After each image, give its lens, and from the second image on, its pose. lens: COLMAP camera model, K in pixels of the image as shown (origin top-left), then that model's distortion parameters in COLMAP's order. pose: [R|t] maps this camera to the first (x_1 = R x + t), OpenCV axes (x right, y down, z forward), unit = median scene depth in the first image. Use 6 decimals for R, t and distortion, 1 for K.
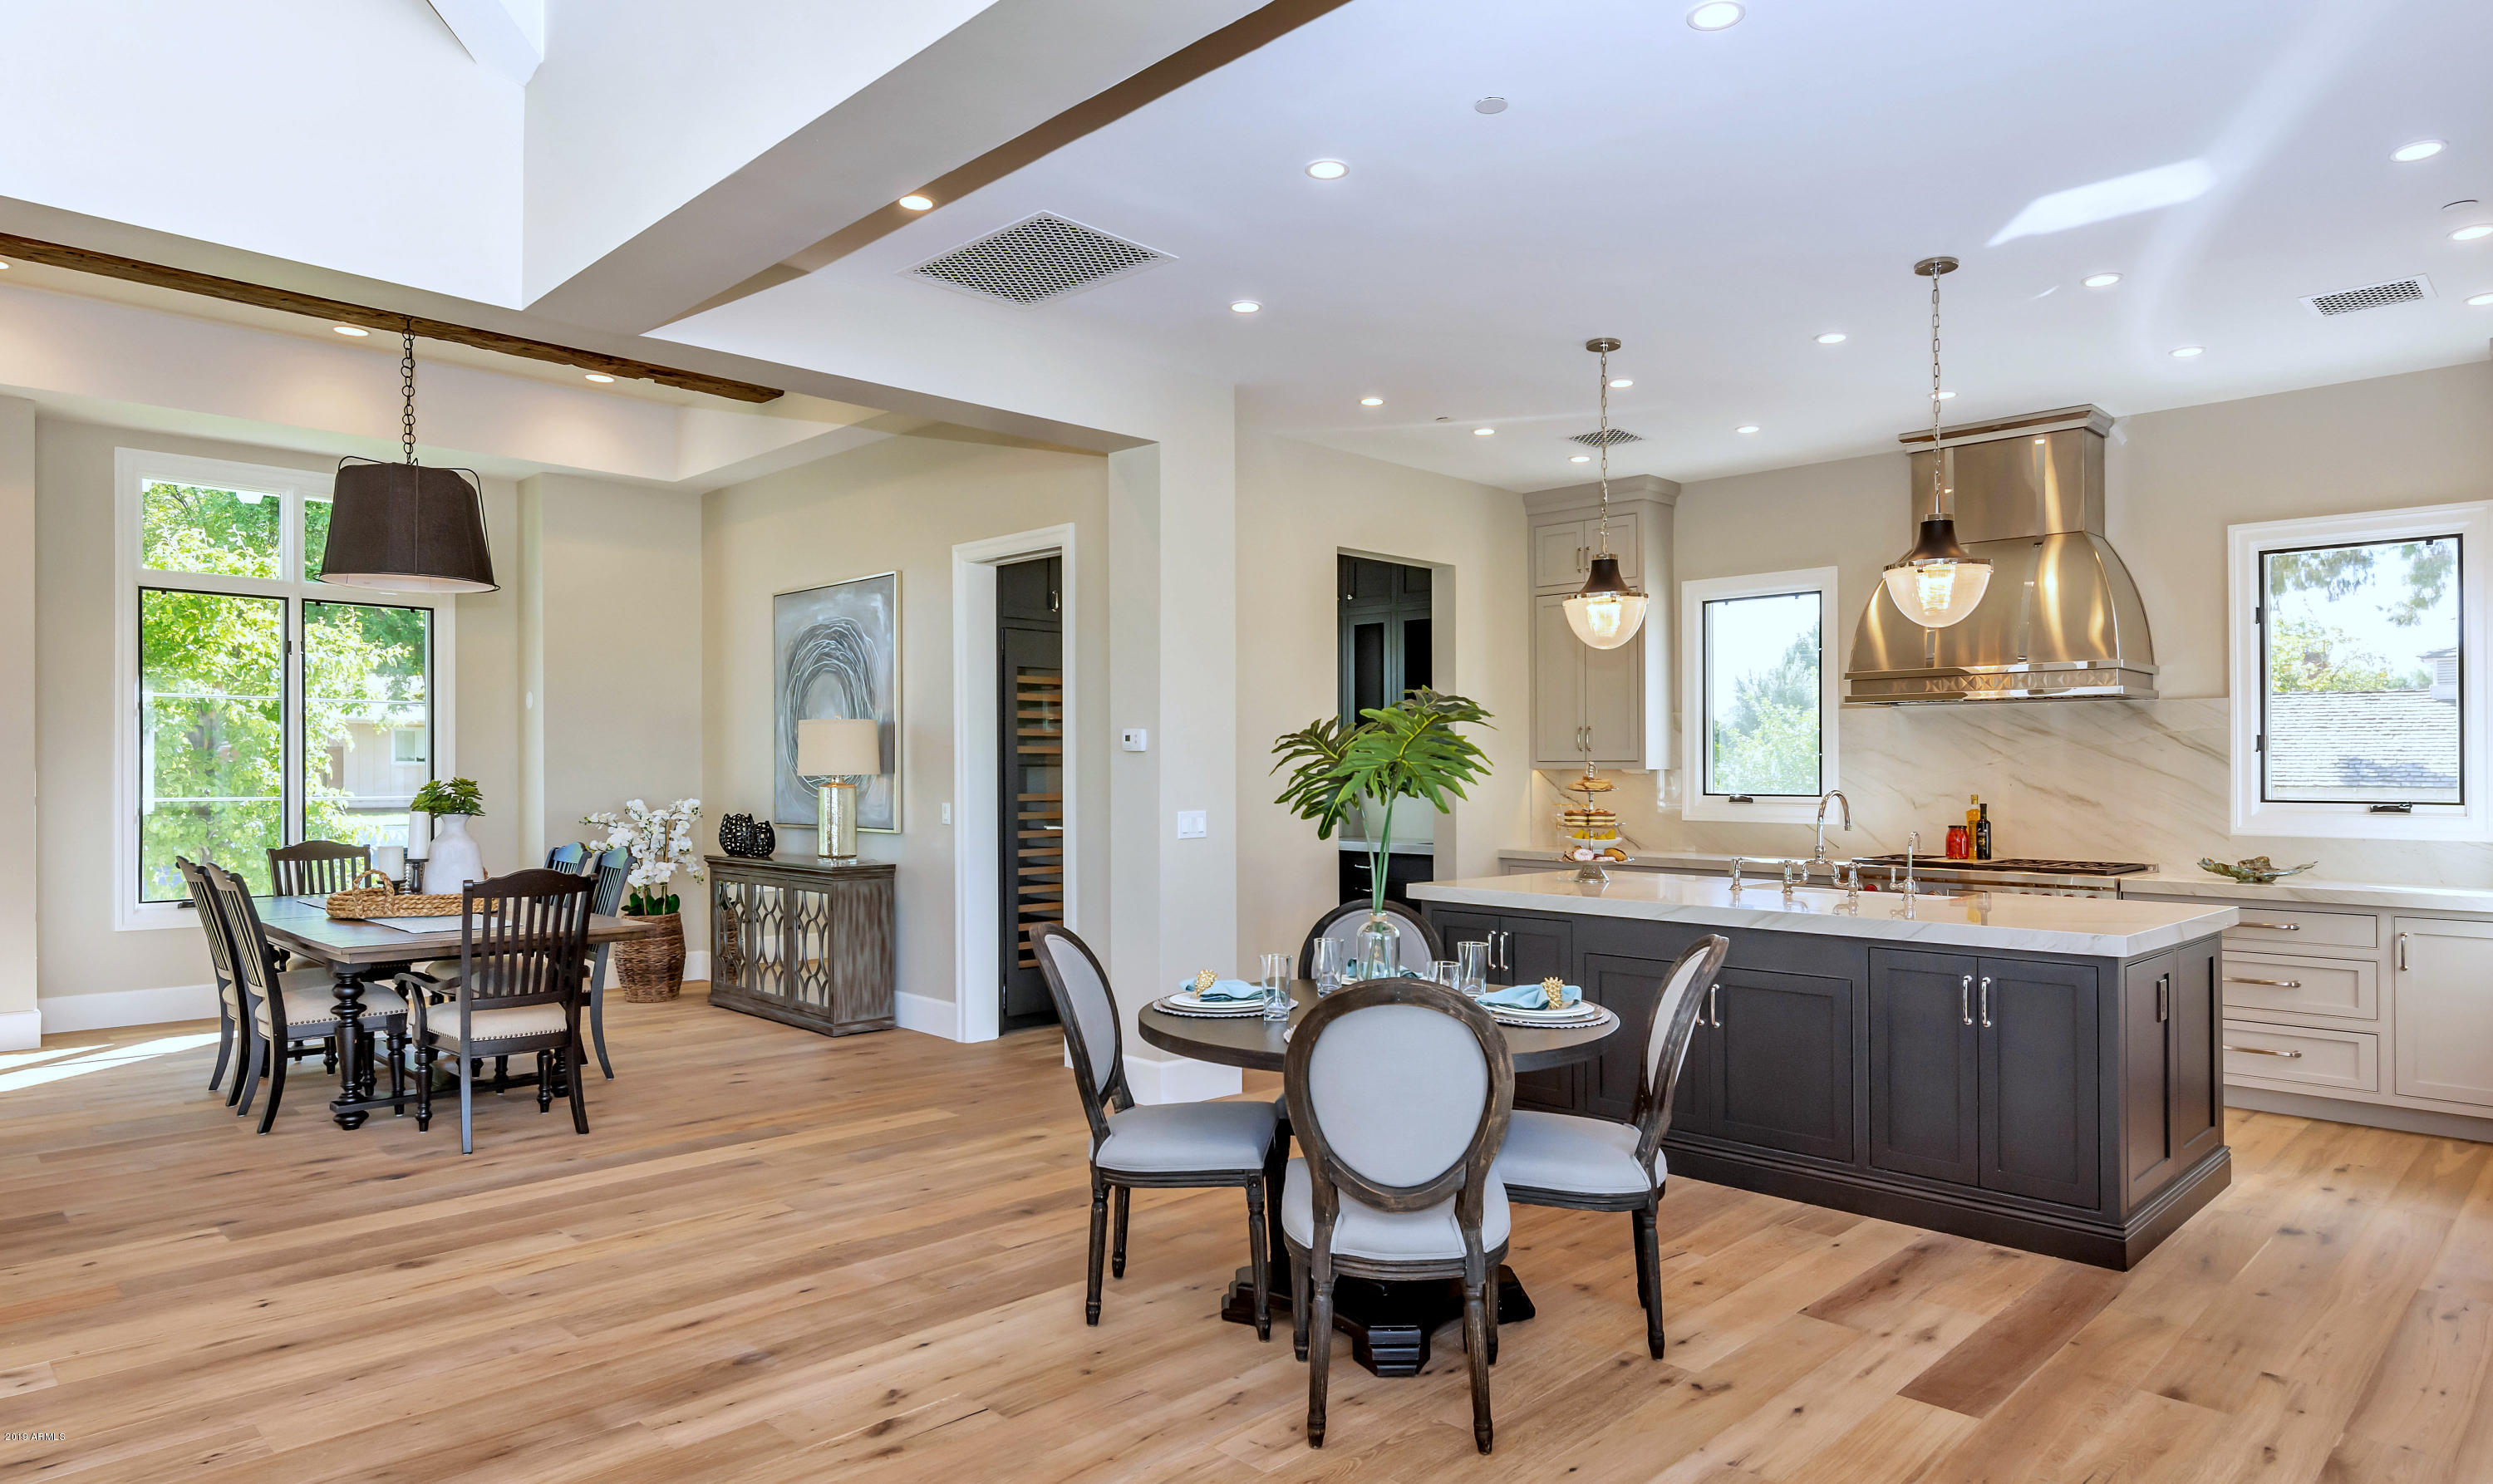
lens RADIAL K [[1454.4, 0, 1232.1], [0, 1454.4, 748.8], [0, 0, 1]] dist [0.002774, 0.000994]
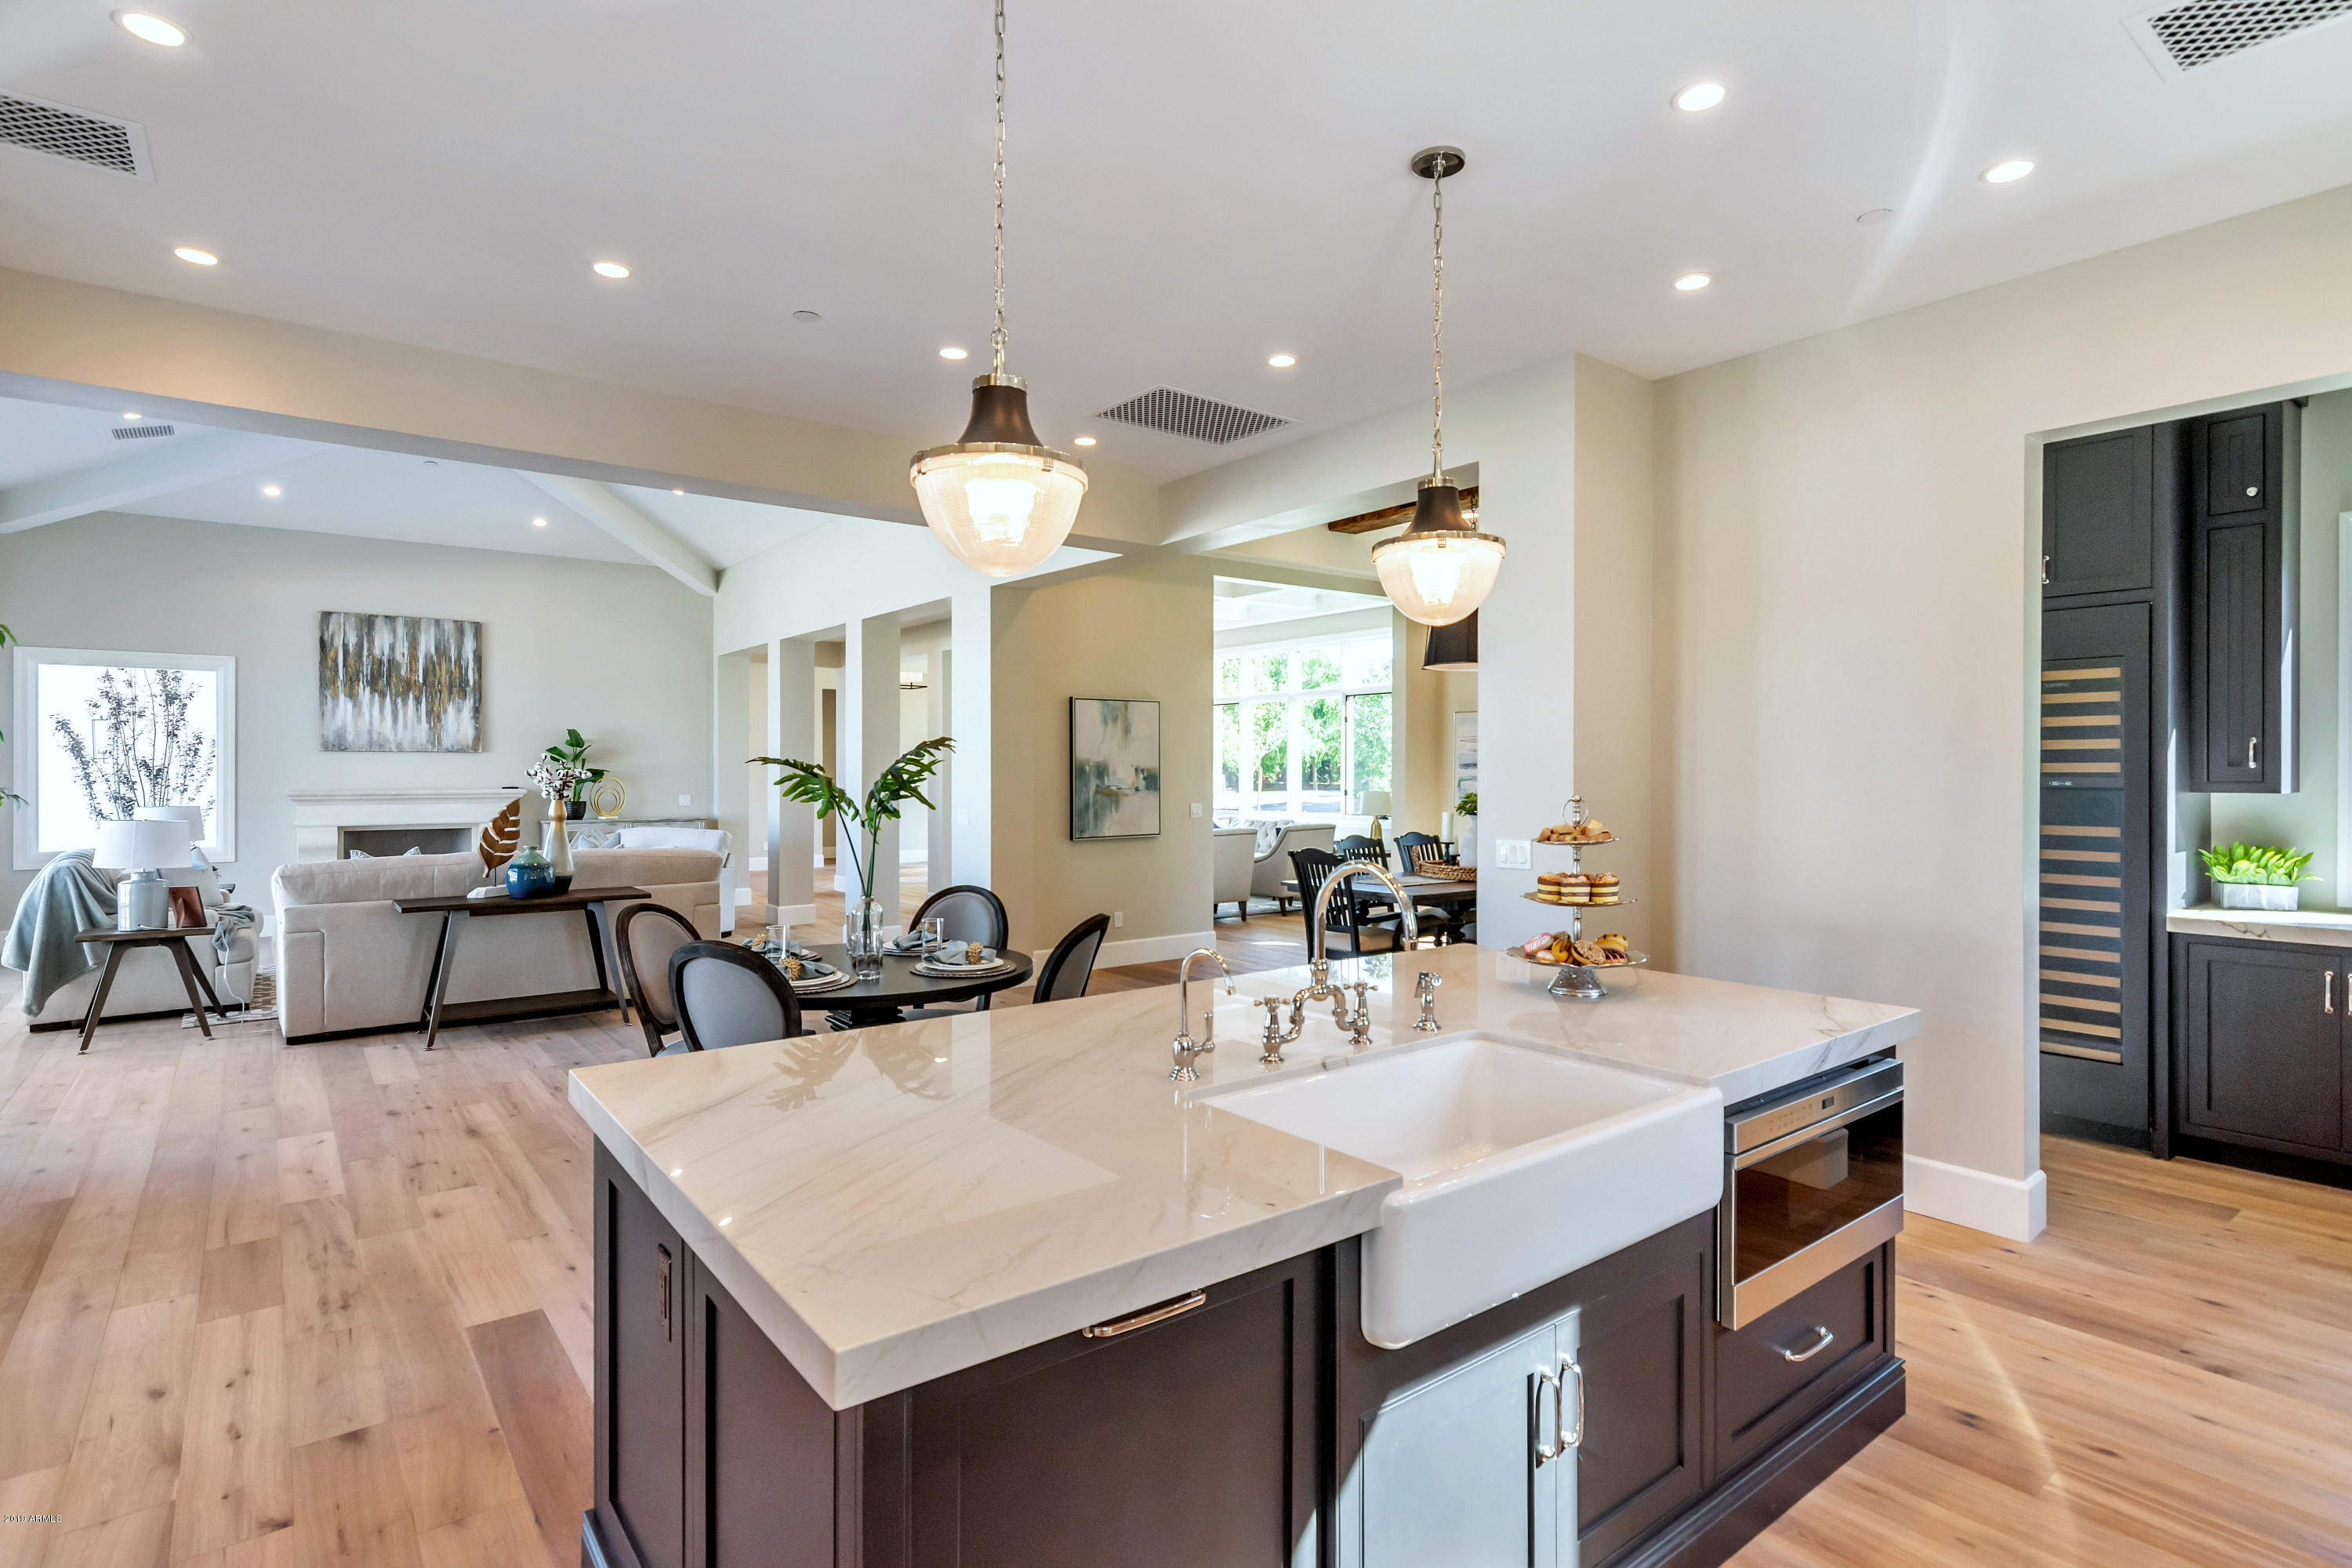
lens RADIAL K [[1147.7, 0, 1195.9], [0, 1147.7, 763.8], [0, 0, 1]] dist [0.005098, 0.000193]
pose [[-0.099481, -0.008741, -0.995001, 0.694717], [0.013212, 0.999862, -0.010105, -0.001101], [0.994952, -0.014151, -0.099351, 0.835714]]
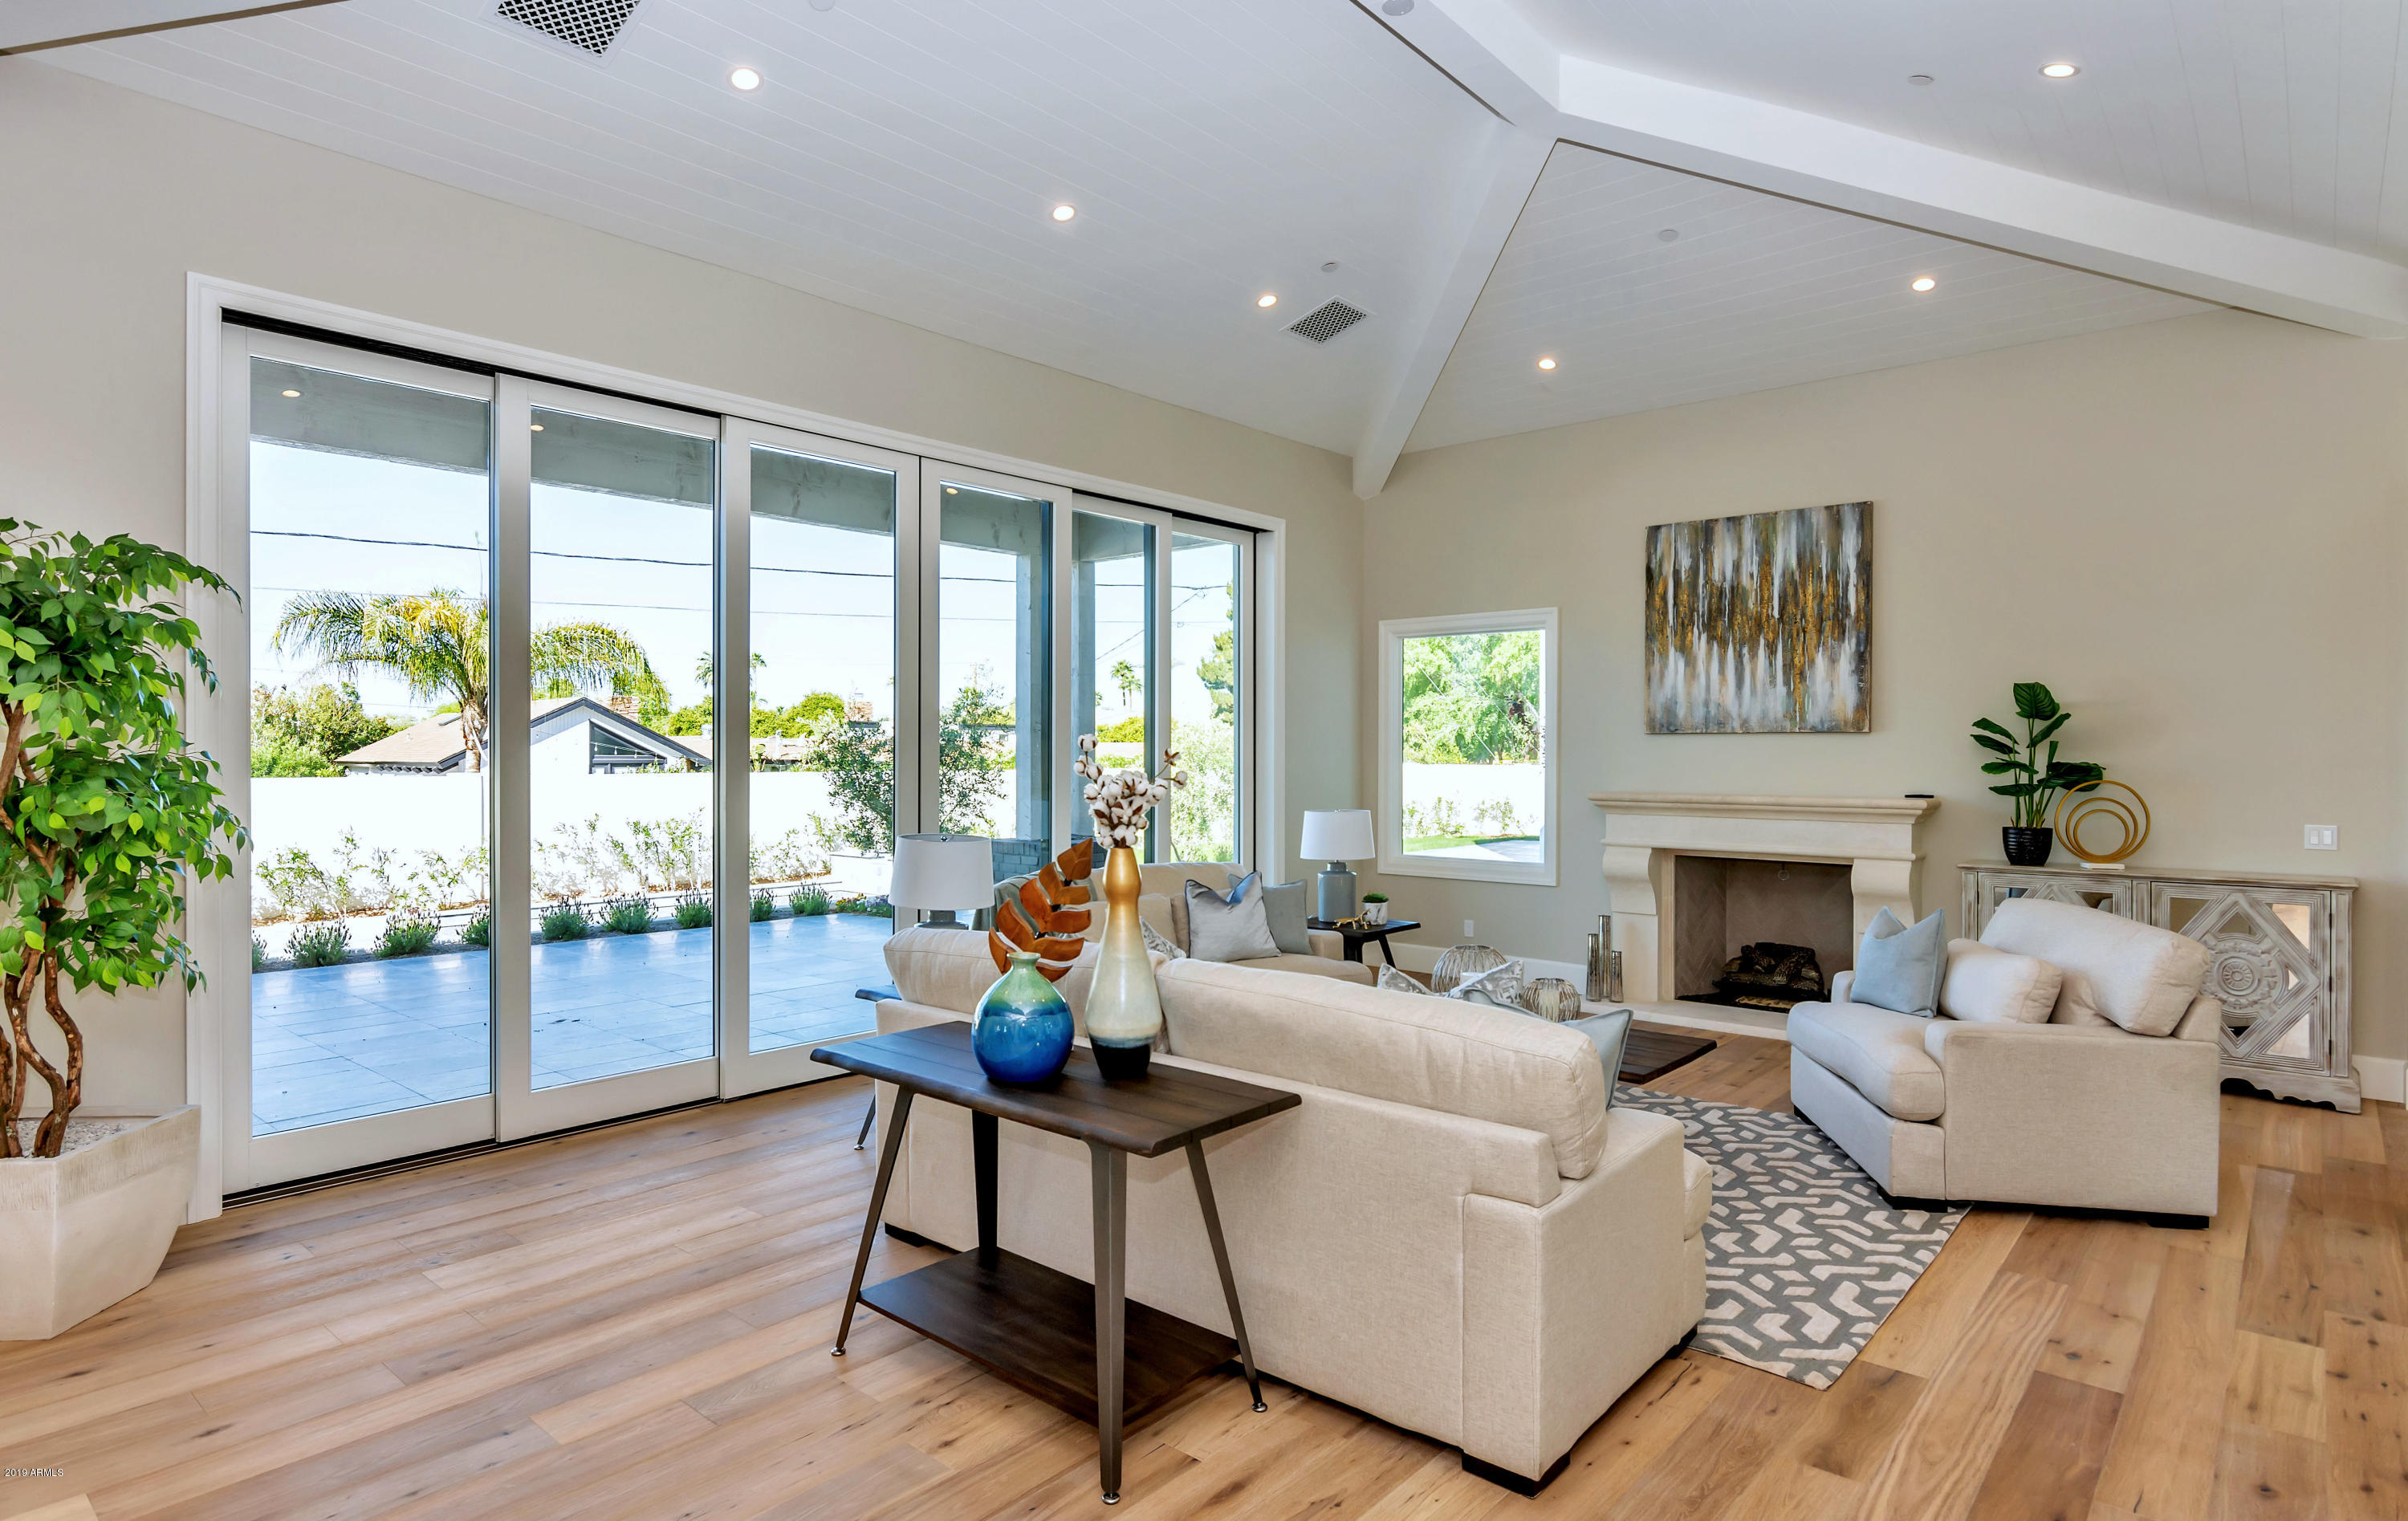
lens RADIAL K [[1294.7, 0, 1206.5], [0, 1294.7, 763.4], [0, 0, 1]] dist [0.023573, 0.000392]
pose [[-0.996454, -0.004736, -0.084009, -0.287957], [-0.004284, 0.999975, -0.005553, -0.015305], [0.084033, -0.005174, -0.996450, 0.643066]]
